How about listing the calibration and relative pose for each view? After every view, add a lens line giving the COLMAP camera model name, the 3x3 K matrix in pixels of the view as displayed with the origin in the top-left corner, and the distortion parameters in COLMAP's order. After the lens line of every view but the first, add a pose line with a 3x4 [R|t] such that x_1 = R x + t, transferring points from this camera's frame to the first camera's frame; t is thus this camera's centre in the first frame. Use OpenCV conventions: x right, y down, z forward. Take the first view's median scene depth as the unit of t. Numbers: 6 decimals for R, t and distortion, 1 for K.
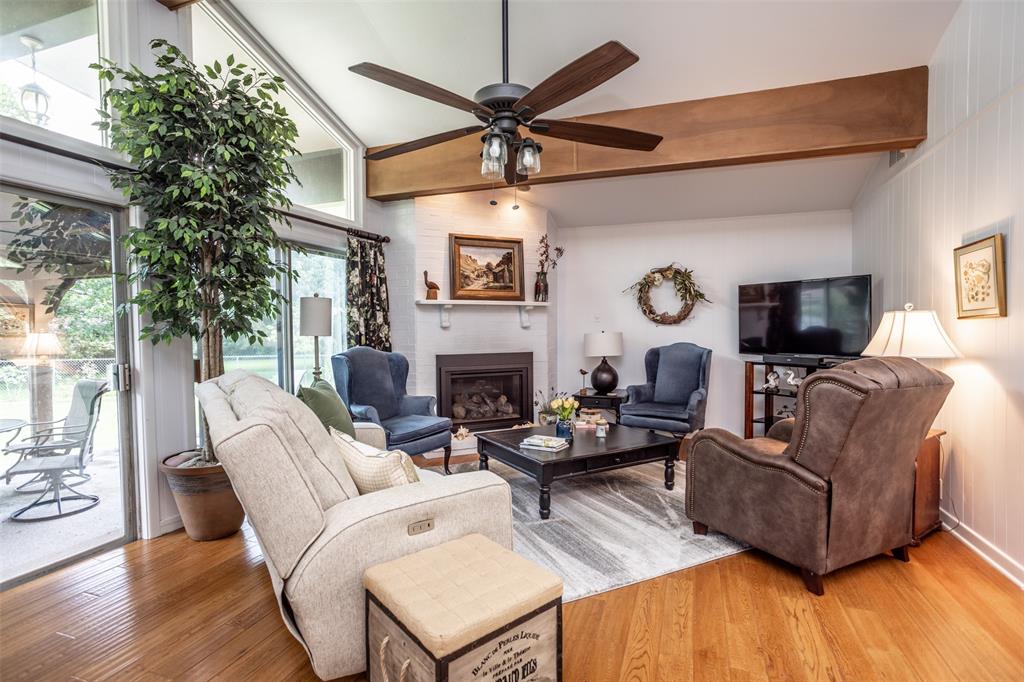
lens RADIAL K [[503.7, 0, 520.5], [0, 503.7, 334.6], [0, 0, 1]] dist [-0.050820, 0.035522]
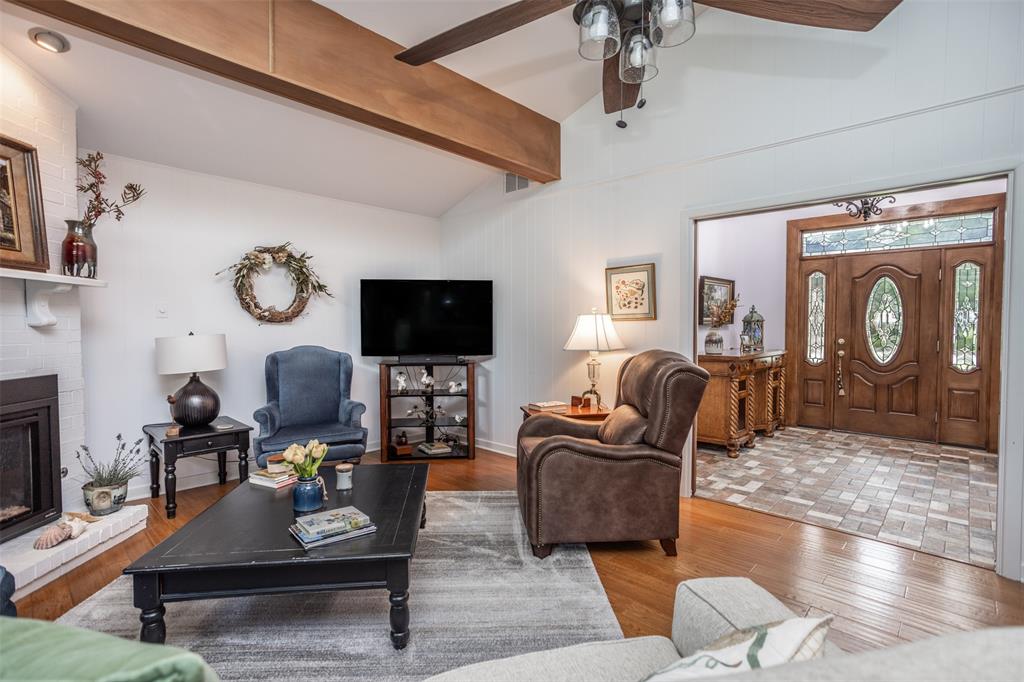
lens RADIAL K [[503.7, 0, 520.5], [0, 503.7, 334.6], [0, 0, 1]] dist [-0.050820, 0.035522]
pose [[0.382181, -0.012591, 0.924002, -0.298011], [0.012748, 0.999884, 0.008352, -0.004919], [-0.923999, 0.008588, 0.382298, 0.428910]]
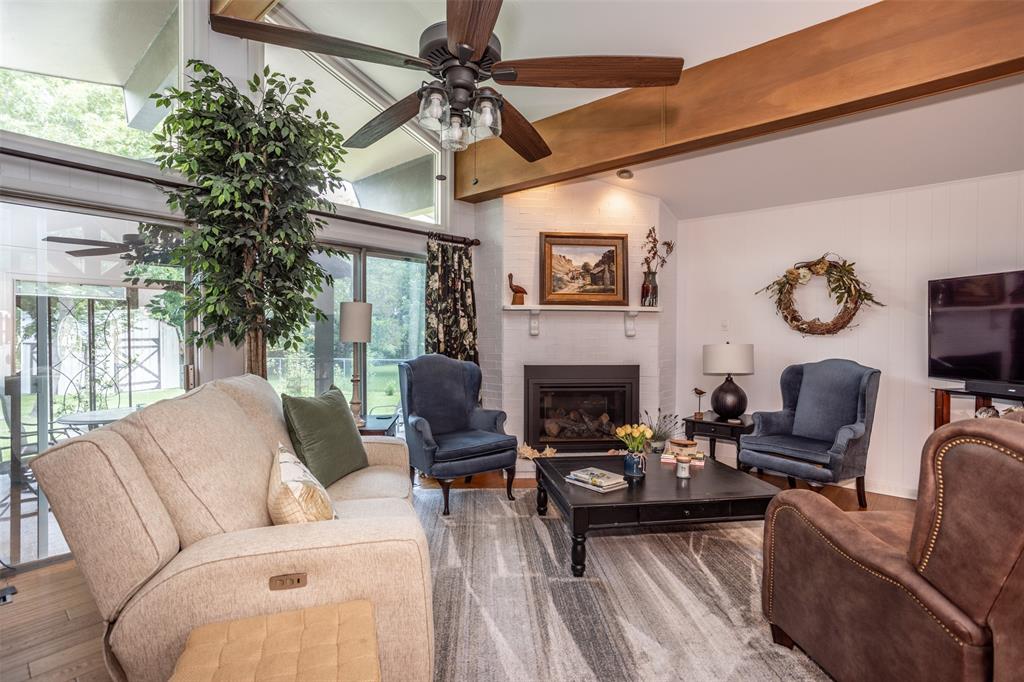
lens RADIAL K [[505.6, 0, 516.7], [0, 505.6, 335.2], [0, 0, 1]] dist [-0.049709, 0.034622]
pose [[0.930908, 0.011327, -0.365077, 0.164128], [-0.016700, 0.999794, -0.011565, -0.003425], [0.364871, 0.016862, 0.930906, 0.144451]]
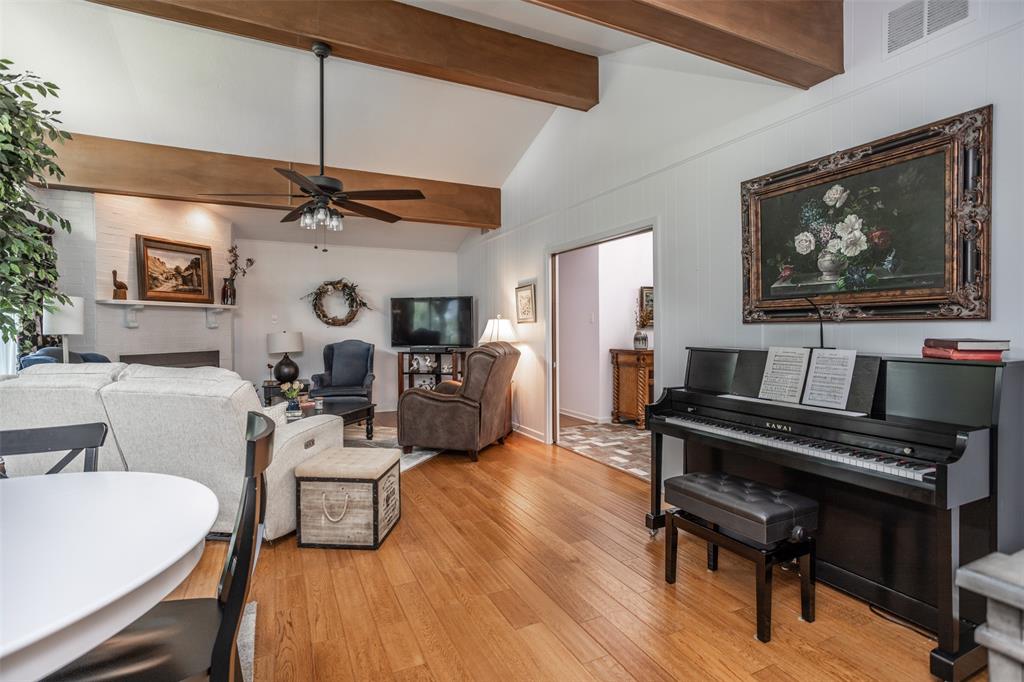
lens RADIAL K [[513.3, 0, 525.4], [0, 513.3, 327.3], [0, 0, 1]] dist [-0.033399, 0.038763]
pose [[0.689771, 0.002901, 0.724022, -0.363931], [0.012158, 0.999805, -0.015589, 0.010412], [-0.723926, 0.019555, 0.689600, -0.275933]]
